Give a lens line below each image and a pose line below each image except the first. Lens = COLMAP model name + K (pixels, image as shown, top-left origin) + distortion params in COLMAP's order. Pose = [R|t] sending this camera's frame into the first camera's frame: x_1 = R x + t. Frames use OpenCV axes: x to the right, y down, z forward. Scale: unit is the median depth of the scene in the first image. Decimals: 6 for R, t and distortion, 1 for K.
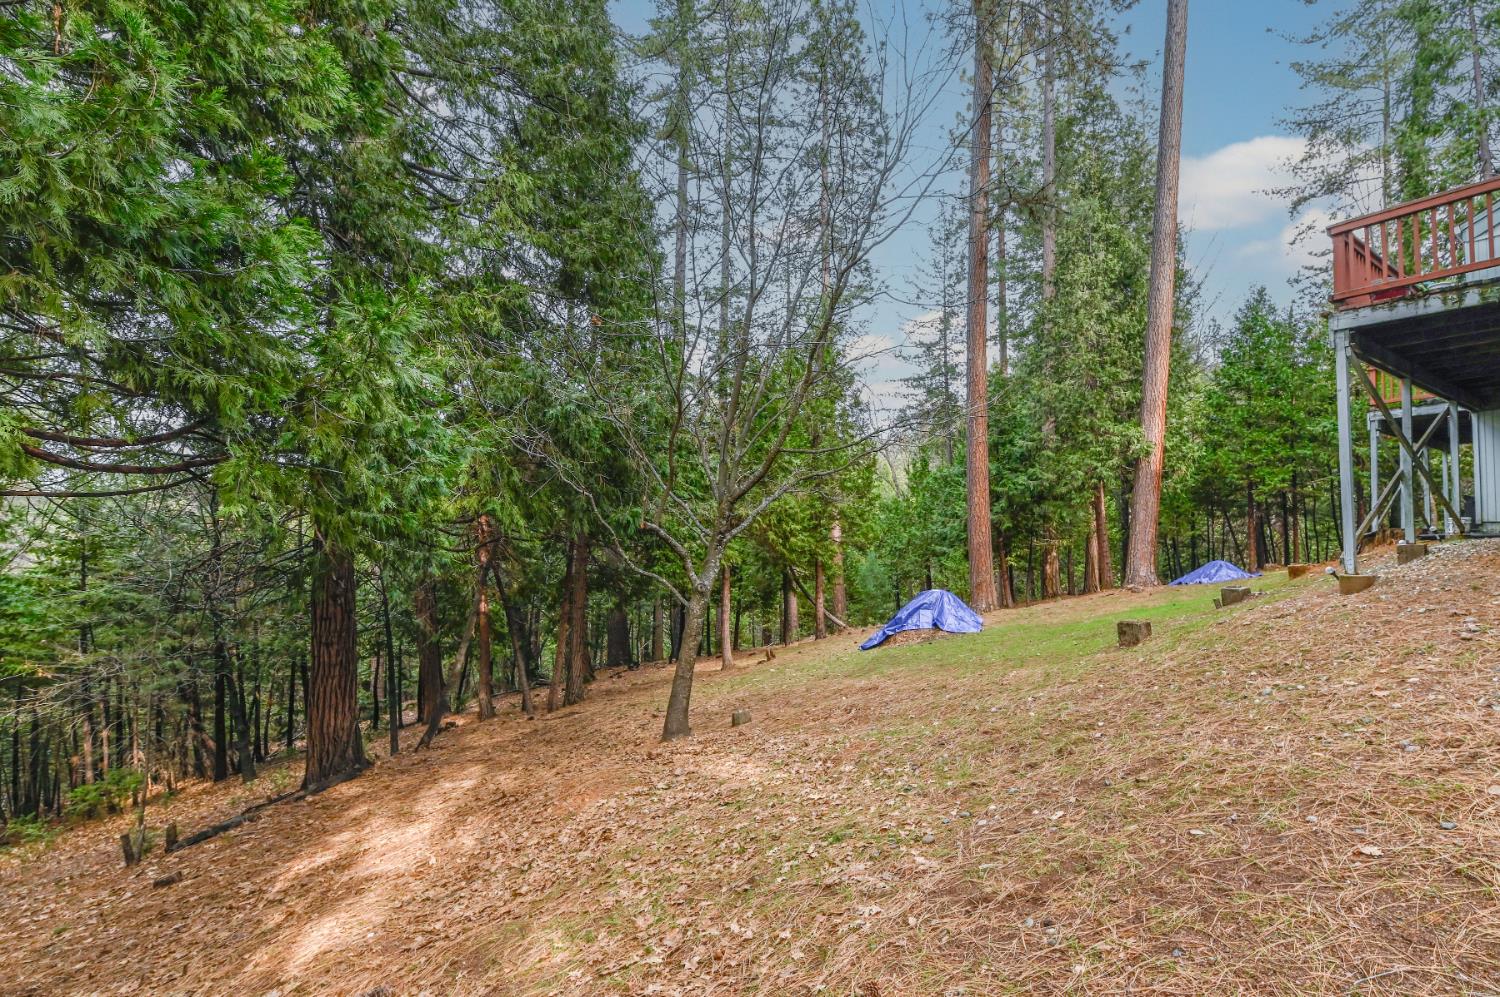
lens RADIAL K [[684.8, 0, 833.5], [0, 684.8, 518.1], [0, 0, 1]] dist [-0.000387, -0.000049]
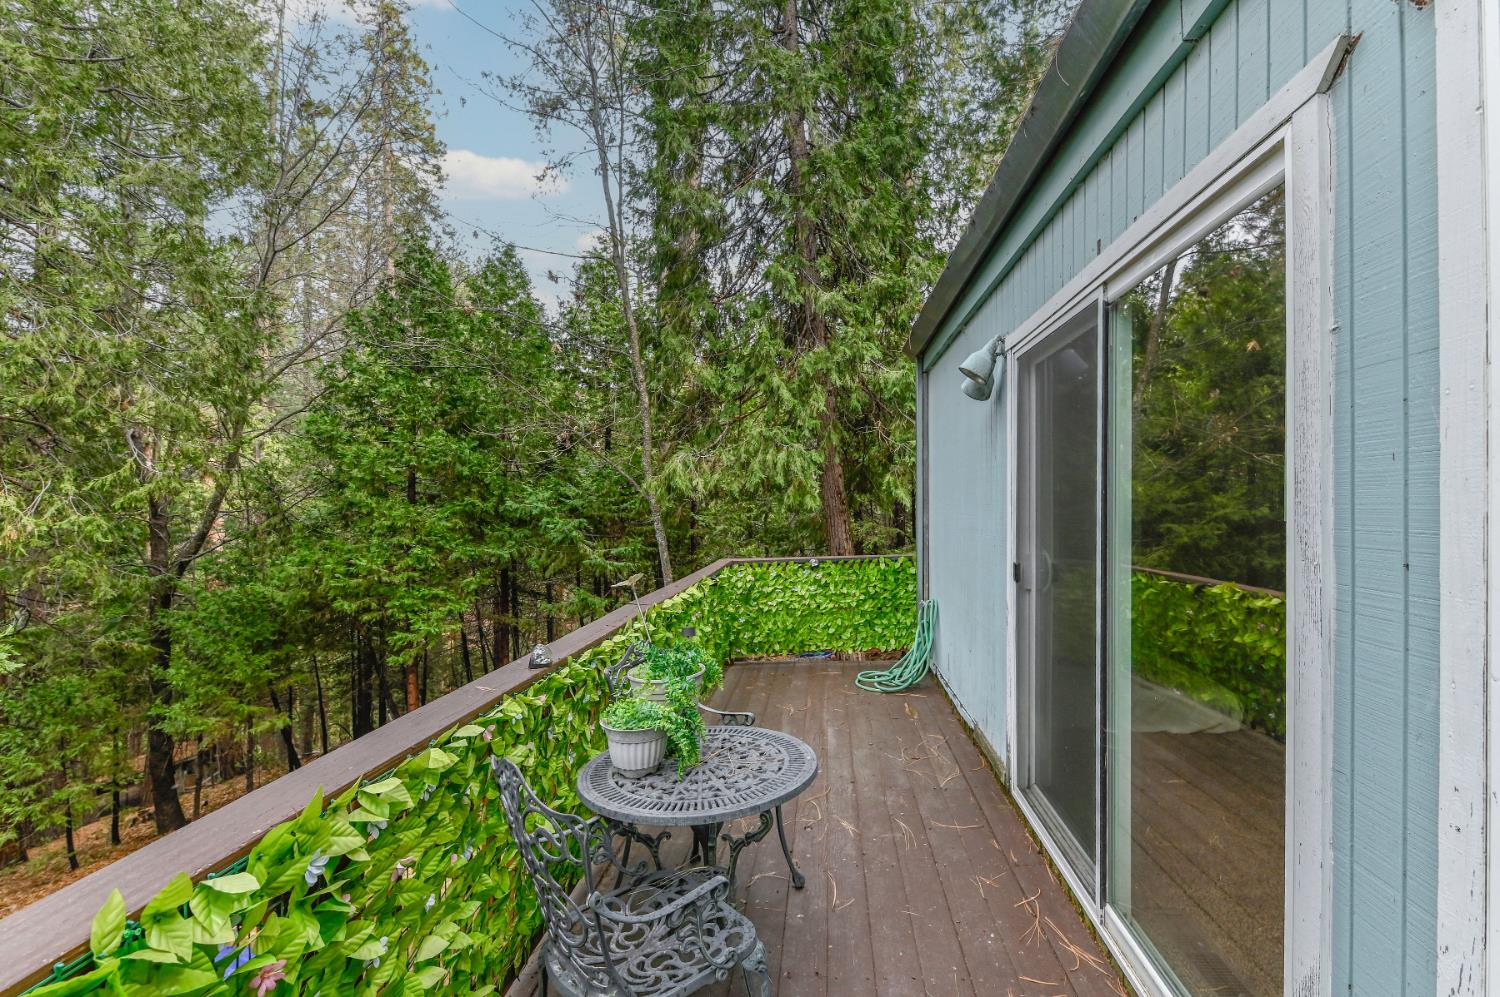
lens RADIAL K [[651.0, 0, 804.8], [0, 651.0, 499.1], [0, 0, 1]] dist [0.012236, -0.007781]
pose [[0.647750, 0.008779, 0.761802, 0.522987], [-0.015573, 0.999877, 0.001719, -0.153669], [-0.761694, -0.012977, 0.647807, 0.587482]]
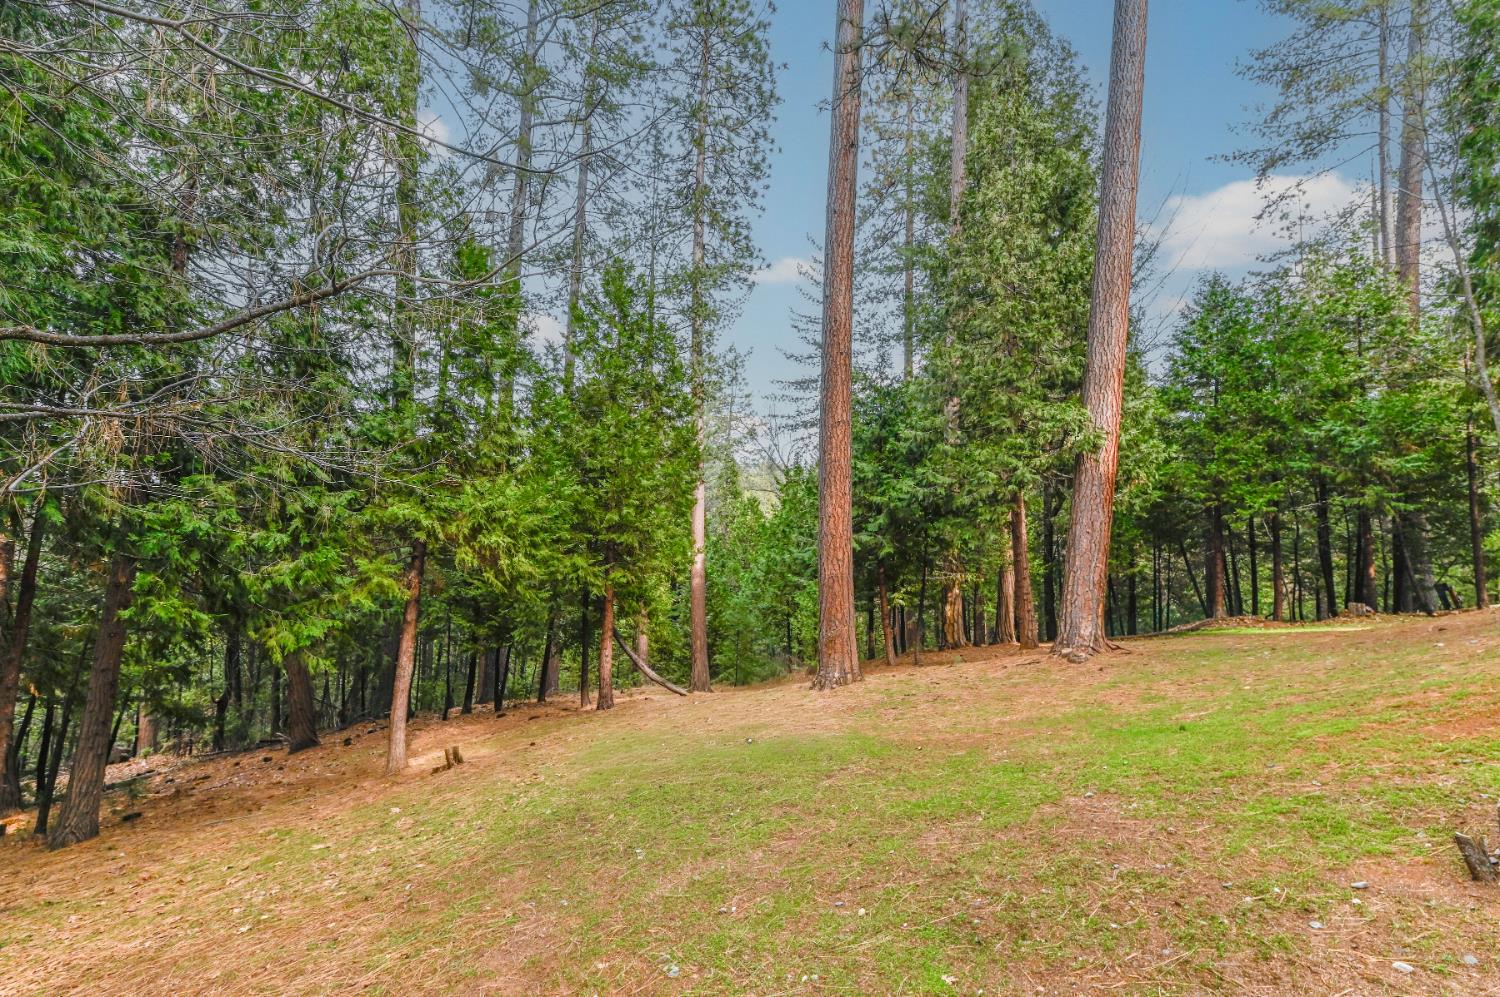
lens RADIAL K [[650.4, 0, 753.0], [0, 650.4, 514.7], [0, 0, 1]] dist [-0.000715, -0.000291]
pose [[0.999410, 0.032628, -0.010747, 0.123525], [-0.033037, 0.998640, -0.040326, 0.004885], [0.009416, 0.040657, 0.999129, 0.331970]]
